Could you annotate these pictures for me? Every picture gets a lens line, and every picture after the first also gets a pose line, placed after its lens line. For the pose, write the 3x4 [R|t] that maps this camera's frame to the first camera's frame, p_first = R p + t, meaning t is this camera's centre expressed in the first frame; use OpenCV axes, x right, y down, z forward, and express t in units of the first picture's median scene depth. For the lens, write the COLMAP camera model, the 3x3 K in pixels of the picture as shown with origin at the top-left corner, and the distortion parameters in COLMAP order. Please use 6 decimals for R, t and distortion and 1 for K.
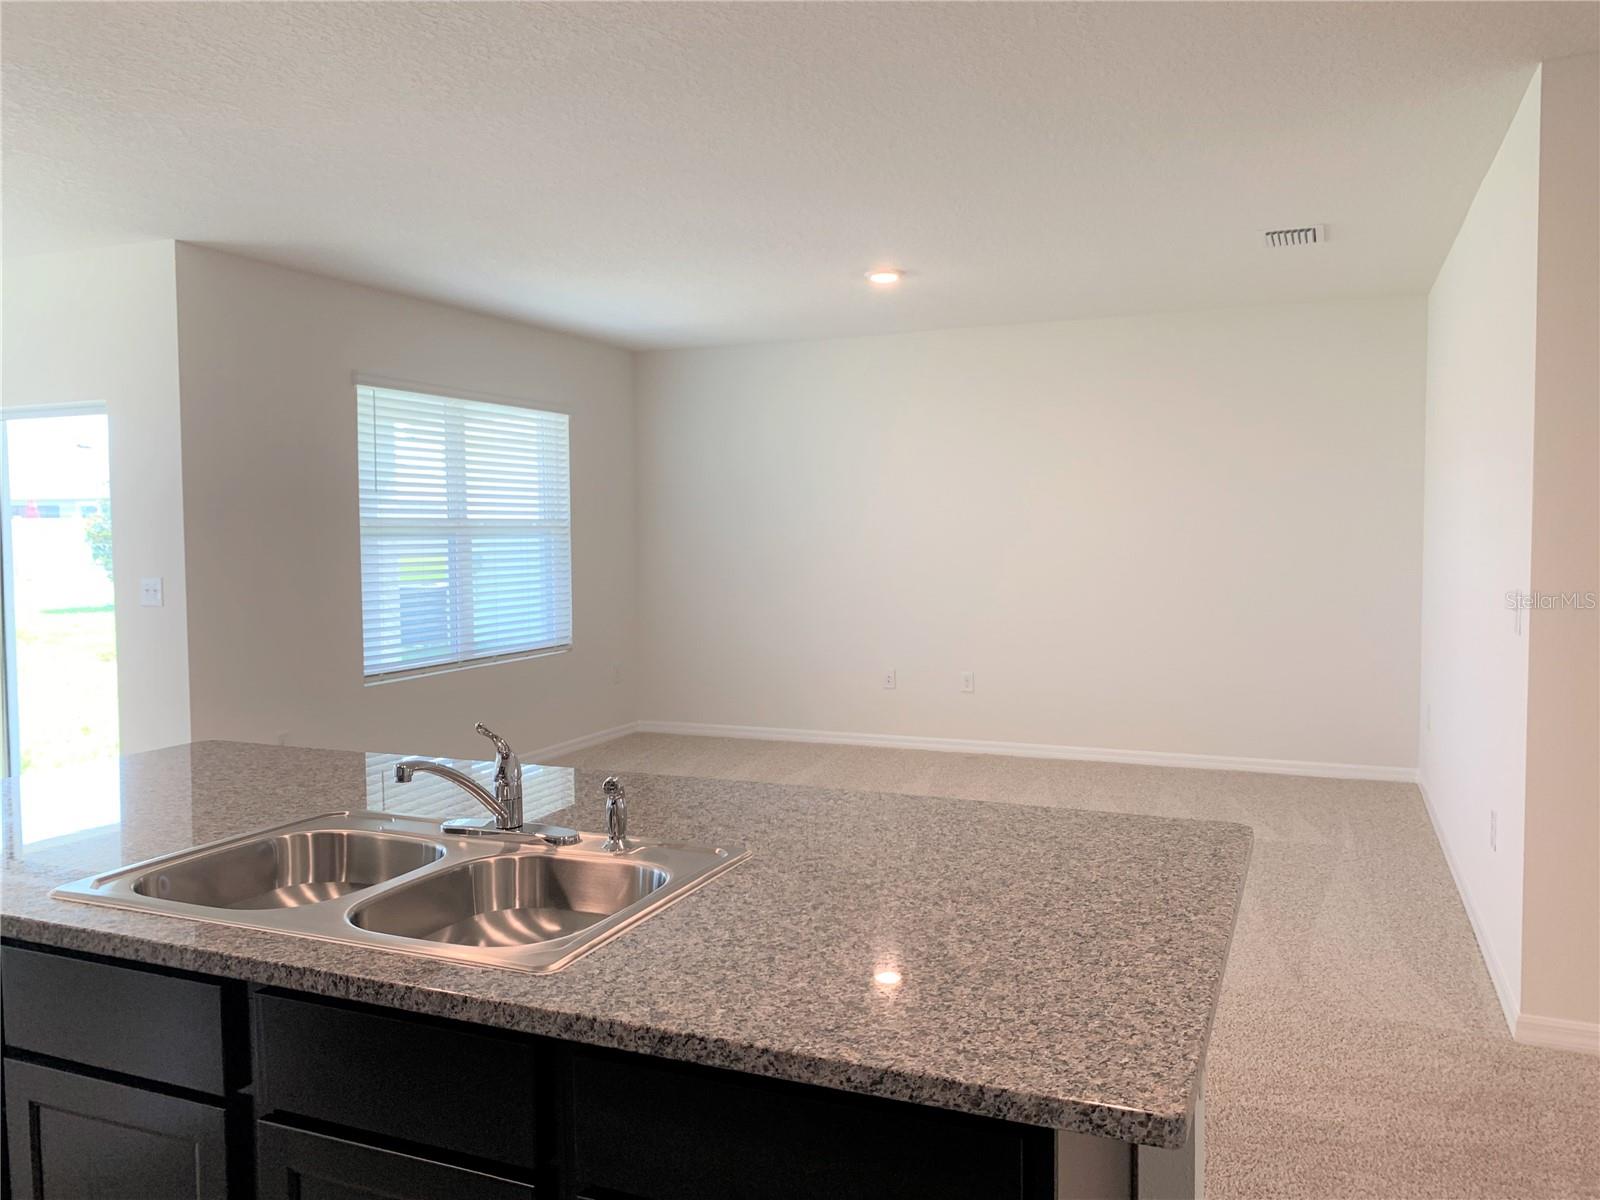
lens RADIAL K [[1227.5, 0, 805.4], [0, 1227.5, 584.0], [0, 0, 1]] dist [0.058704, -0.073639]
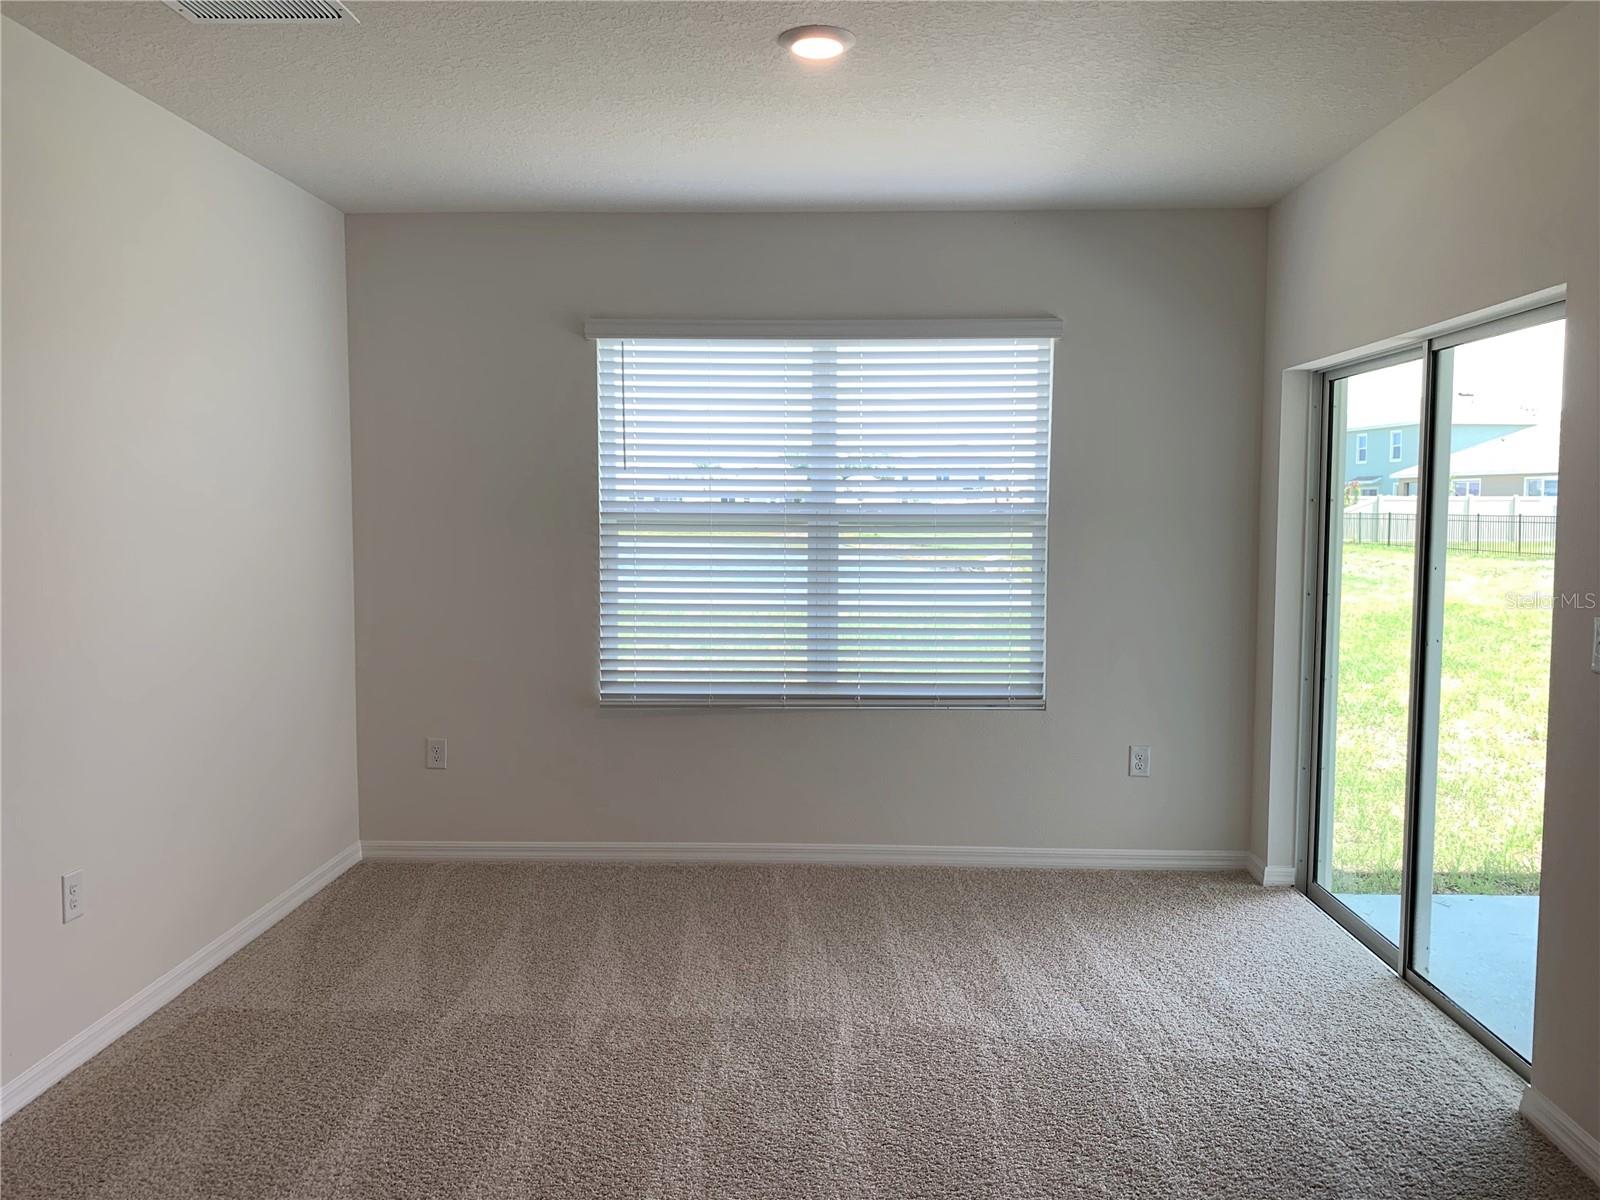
lens RADIAL K [[1227.5, 0, 810.6], [0, 1227.5, 592.4], [0, 0, 1]] dist [0.058704, -0.073639]
pose [[0.369465, 0.066231, -0.926881, 0.418134], [-0.048681, 0.997467, 0.051870, -0.039506], [0.927969, 0.025957, 0.371753, 0.764846]]
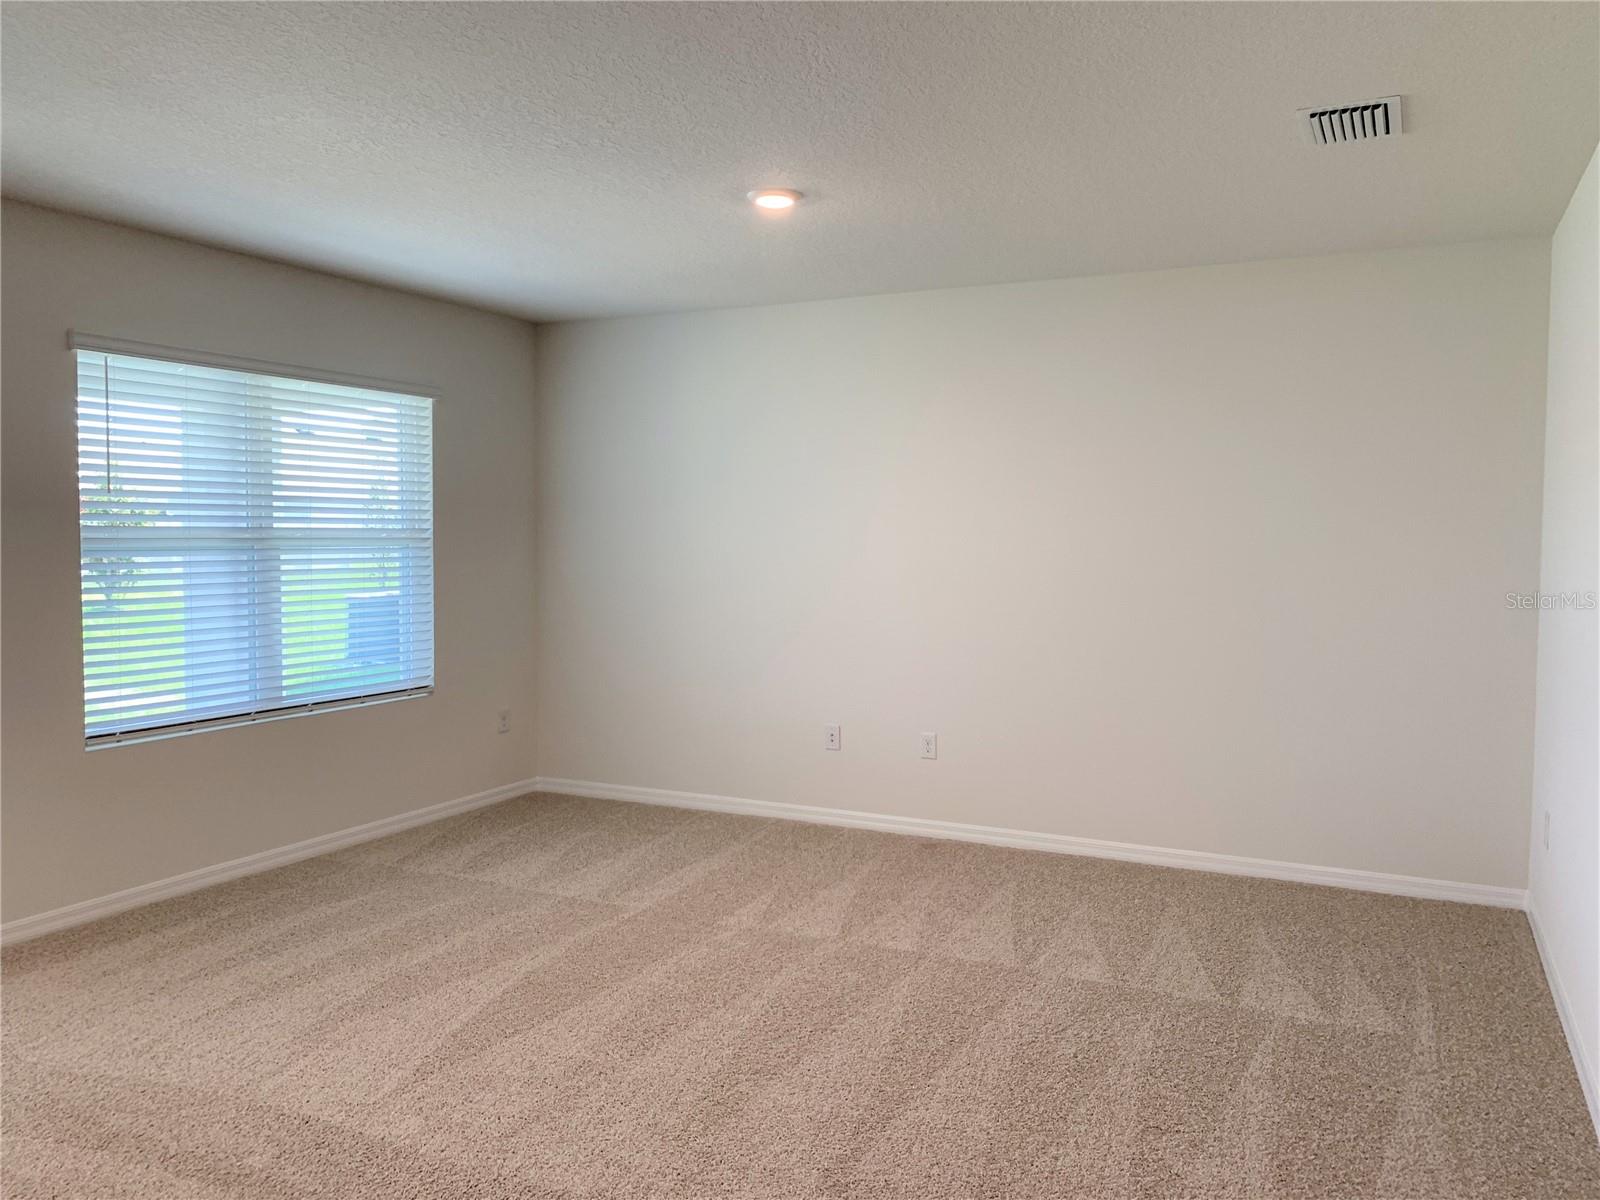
lens RADIAL K [[1227.5, 0, 803.1], [0, 1227.5, 591.4], [0, 0, 1]] dist [0.058704, -0.073639]
pose [[0.998205, 0.014936, -0.058006, 0.112241], [-0.014820, 0.999887, 0.002437, -0.020983], [0.058036, -0.001573, 0.998313, 0.252919]]
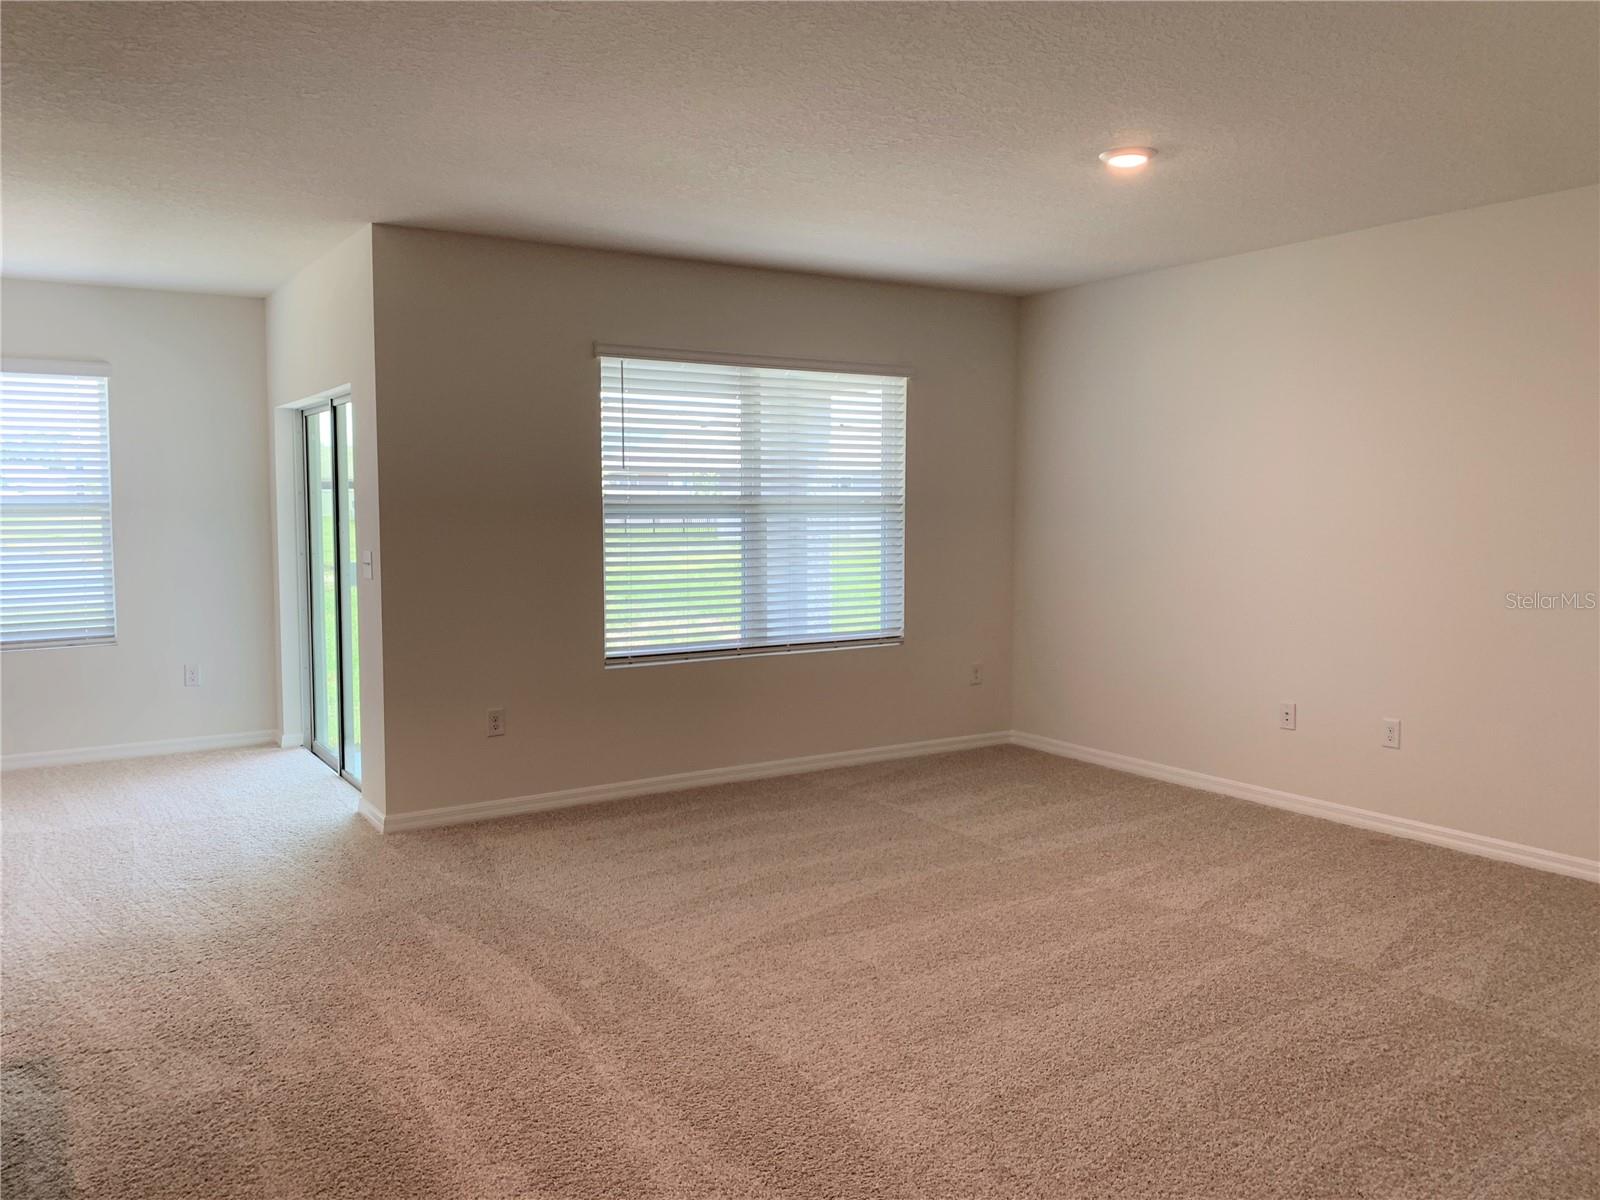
lens RADIAL K [[1227.5, 0, 814.2], [0, 1227.5, 590.2], [0, 0, 1]] dist [0.058704, -0.073639]
pose [[0.832983, 0.048681, -0.551153, 0.286363], [-0.032072, 0.998695, 0.039738, -0.021108], [0.552368, -0.015424, 0.833458, 0.267921]]
